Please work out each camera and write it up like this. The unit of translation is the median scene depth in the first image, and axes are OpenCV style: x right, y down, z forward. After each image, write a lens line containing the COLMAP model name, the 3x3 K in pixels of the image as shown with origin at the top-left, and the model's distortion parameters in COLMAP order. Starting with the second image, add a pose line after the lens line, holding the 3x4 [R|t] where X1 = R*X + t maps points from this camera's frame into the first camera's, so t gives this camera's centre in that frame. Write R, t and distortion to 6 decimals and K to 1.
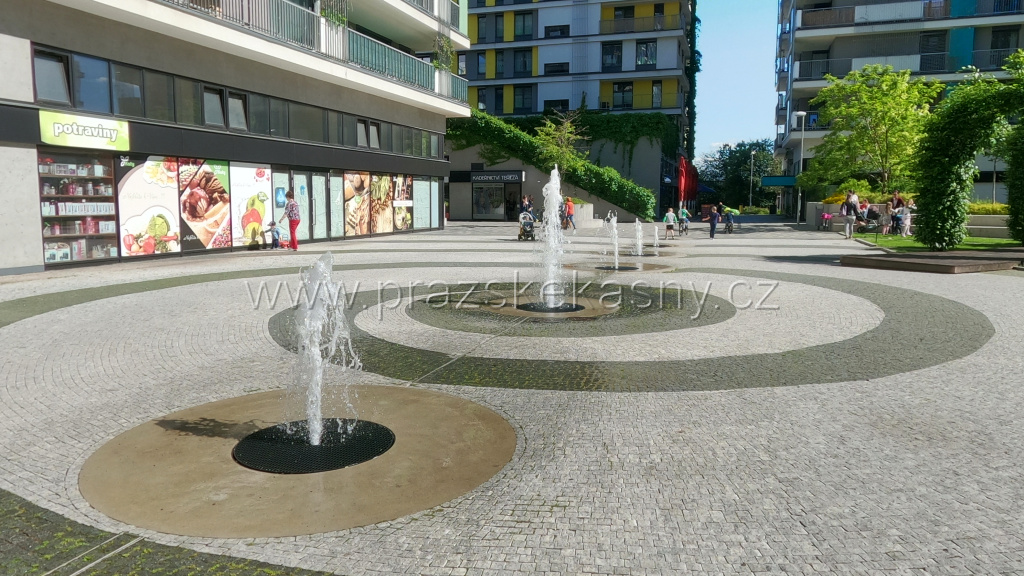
lens RADIAL K [[746.3, 0, 514.7], [0, 746.3, 290.4], [0, 0, 1]] dist [-0.001529, 0.015870]
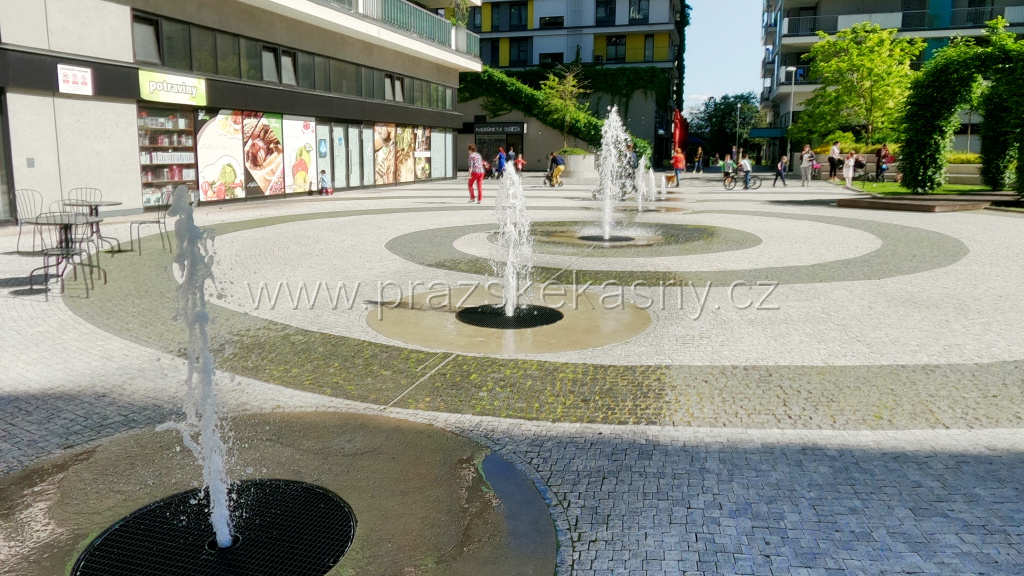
lens RADIAL K [[746.3, 0, 509.2], [0, 746.3, 282.3], [0, 0, 1]] dist [-0.001529, 0.015870]
pose [[0.999693, -0.004569, 0.024347, -0.061867], [0.003288, 0.998622, 0.052384, 0.013072], [-0.024553, -0.052287, 0.998330, -0.091028]]
